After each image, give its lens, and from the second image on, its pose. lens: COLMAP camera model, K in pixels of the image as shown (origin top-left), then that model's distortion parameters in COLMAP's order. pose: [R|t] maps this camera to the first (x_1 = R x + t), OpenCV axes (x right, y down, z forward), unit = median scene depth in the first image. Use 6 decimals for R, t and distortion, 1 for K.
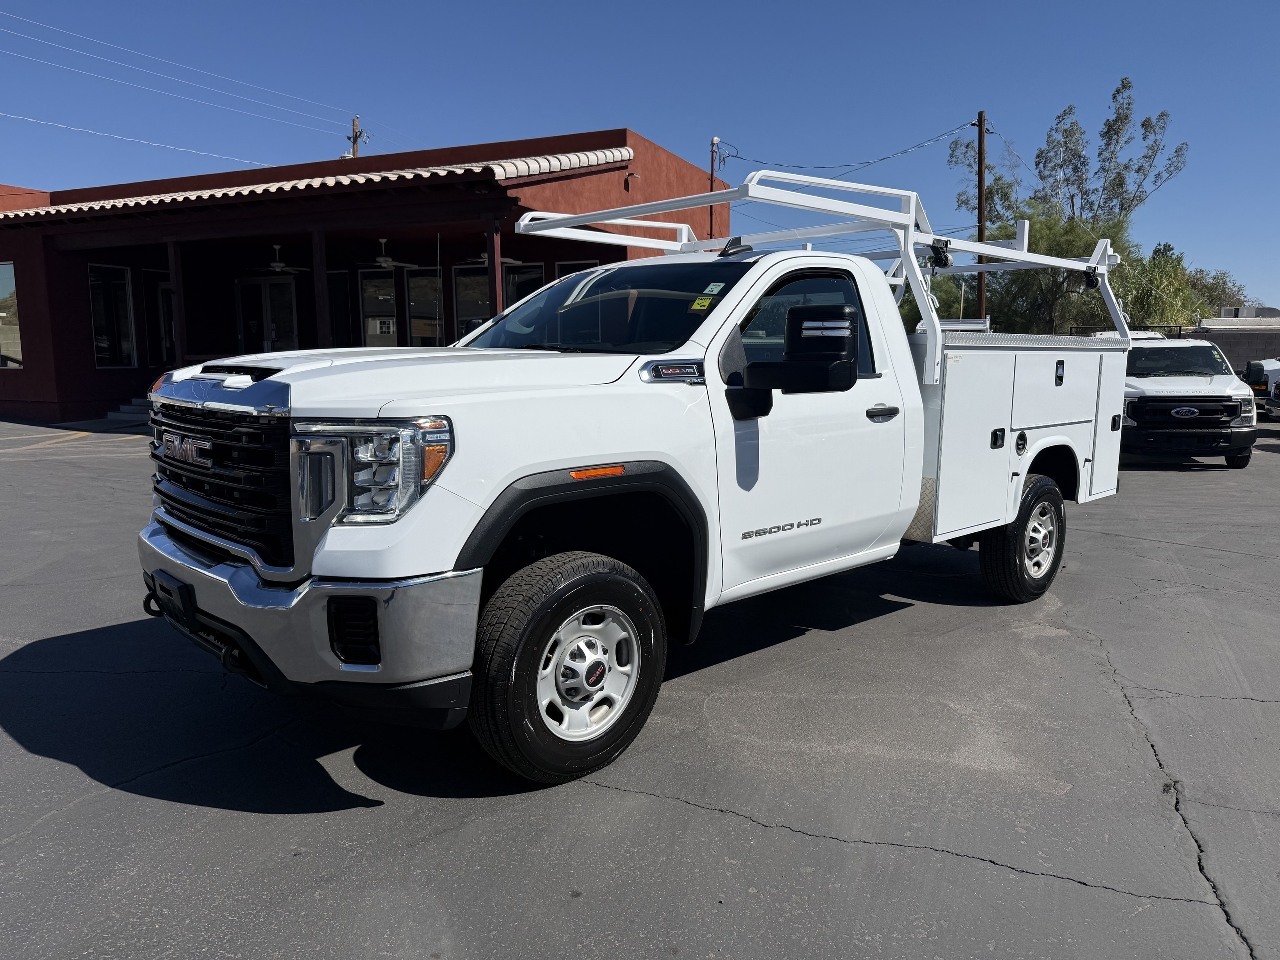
lens RADIAL K [[902.1, 0, 639.2], [0, 902.1, 498.4], [0, 0, 1]] dist [0.028615, -0.006149]
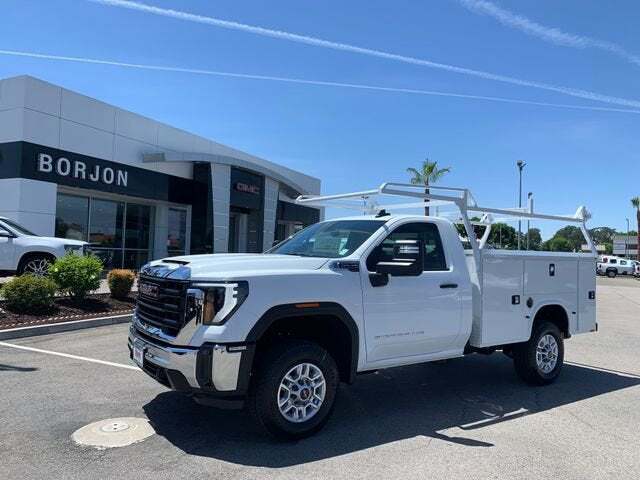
lens RADIAL K [[508.7, 0, 321.4], [0, 508.7, 228.0], [0, 0, 1]] dist [0.020632, -0.046809]
pose [[0.987289, 0.011485, -0.158517, 0.188343], [-0.043125, 0.979326, -0.197640, 0.031822], [0.152970, 0.201963, 0.967373, -0.345040]]
